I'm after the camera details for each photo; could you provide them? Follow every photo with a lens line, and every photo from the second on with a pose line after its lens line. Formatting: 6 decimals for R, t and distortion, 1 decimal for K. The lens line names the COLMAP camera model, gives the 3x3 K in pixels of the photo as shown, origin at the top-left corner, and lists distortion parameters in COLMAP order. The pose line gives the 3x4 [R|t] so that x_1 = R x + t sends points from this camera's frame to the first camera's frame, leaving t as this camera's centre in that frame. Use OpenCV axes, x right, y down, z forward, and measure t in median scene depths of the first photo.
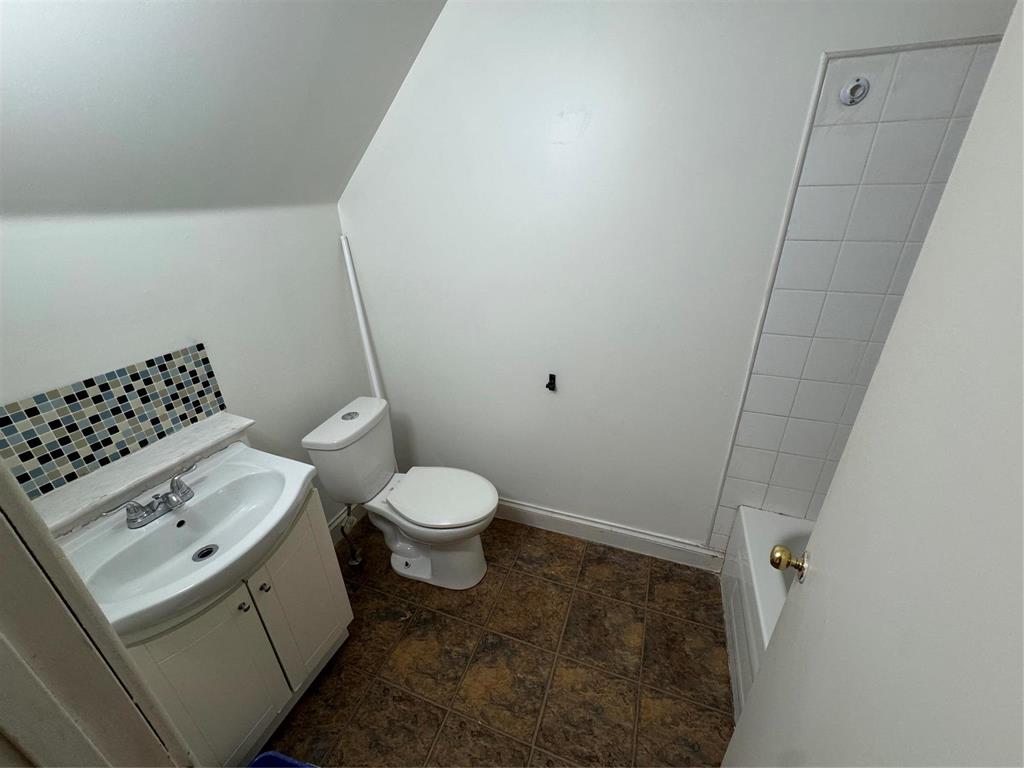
lens RADIAL K [[409.7, 0, 512.8], [0, 409.7, 385.1], [0, 0, 1]] dist [-0.001526, 0.000391]
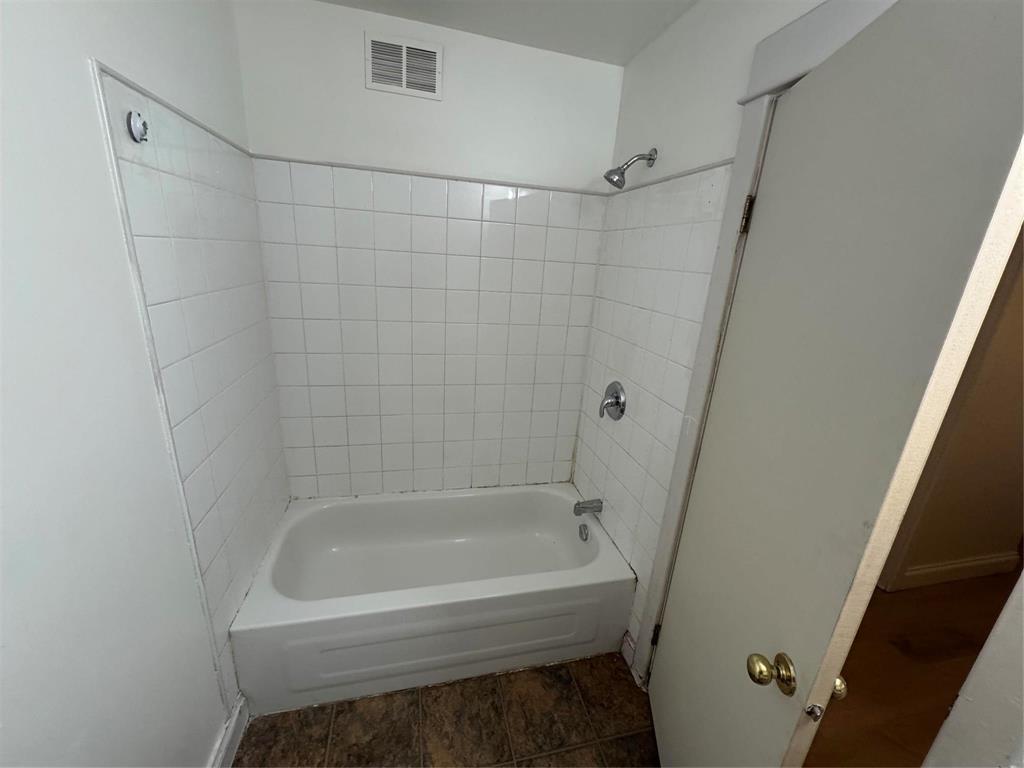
lens RADIAL K [[409.7, 0, 512.0], [0, 409.7, 383.4], [0, 0, 1]] dist [-0.001526, 0.000391]
pose [[-0.563280, -0.253158, 0.786528, -0.268617], [0.299787, 0.824426, 0.480052, -0.340088], [-0.769963, 0.506194, -0.388489, 0.735700]]
